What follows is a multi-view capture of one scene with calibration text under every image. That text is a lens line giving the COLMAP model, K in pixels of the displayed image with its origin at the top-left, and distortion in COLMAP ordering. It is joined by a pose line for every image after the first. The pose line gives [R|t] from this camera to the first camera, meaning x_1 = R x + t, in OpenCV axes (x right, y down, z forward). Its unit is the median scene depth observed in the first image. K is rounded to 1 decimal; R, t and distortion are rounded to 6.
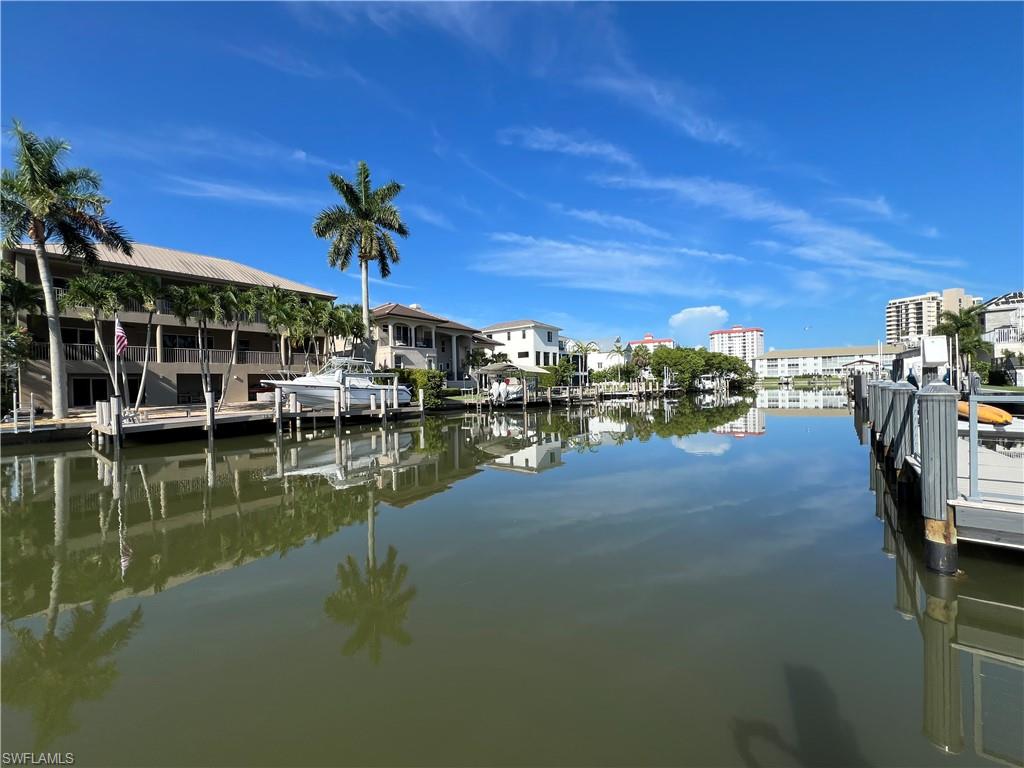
lens RADIAL K [[410.5, 0, 506.9], [0, 410.5, 385.6], [0, 0, 1]] dist [0.006096, -0.000417]
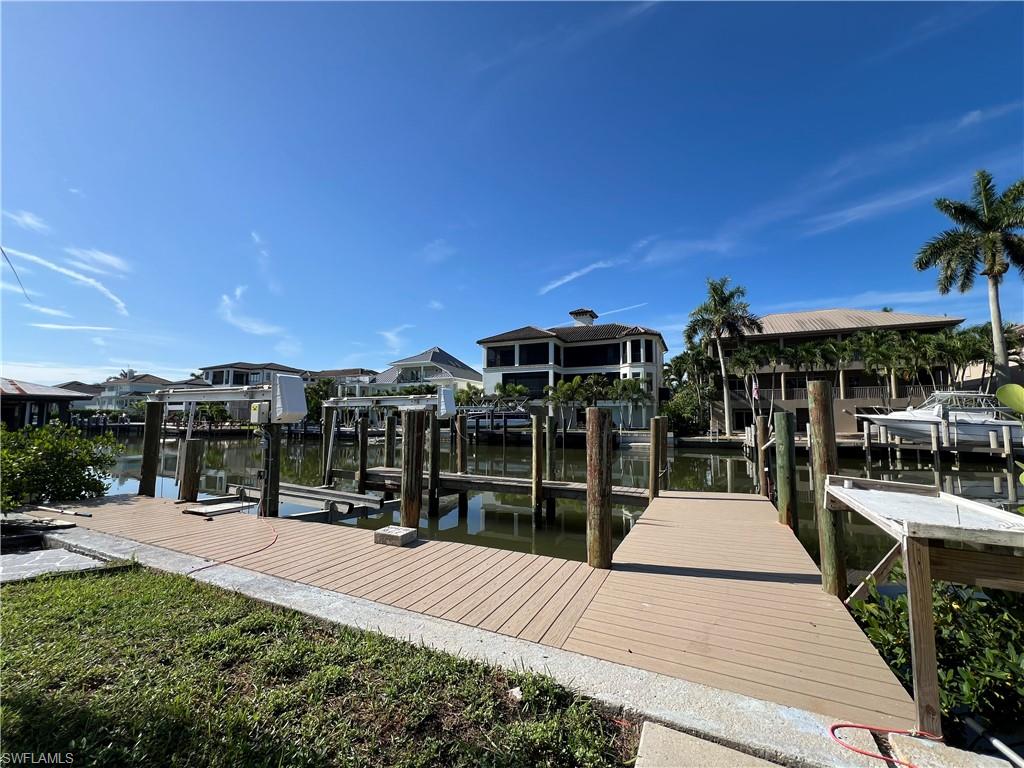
lens RADIAL K [[416.2, 0, 508.9], [0, 416.2, 383.5], [0, 0, 1]] dist [-0.003990, 0.000217]
pose [[0.250860, -0.062133, -0.966027, 0.300962], [-0.014510, 0.997585, -0.067931, -0.005257], [0.967915, 0.031058, 0.249352, -0.261665]]
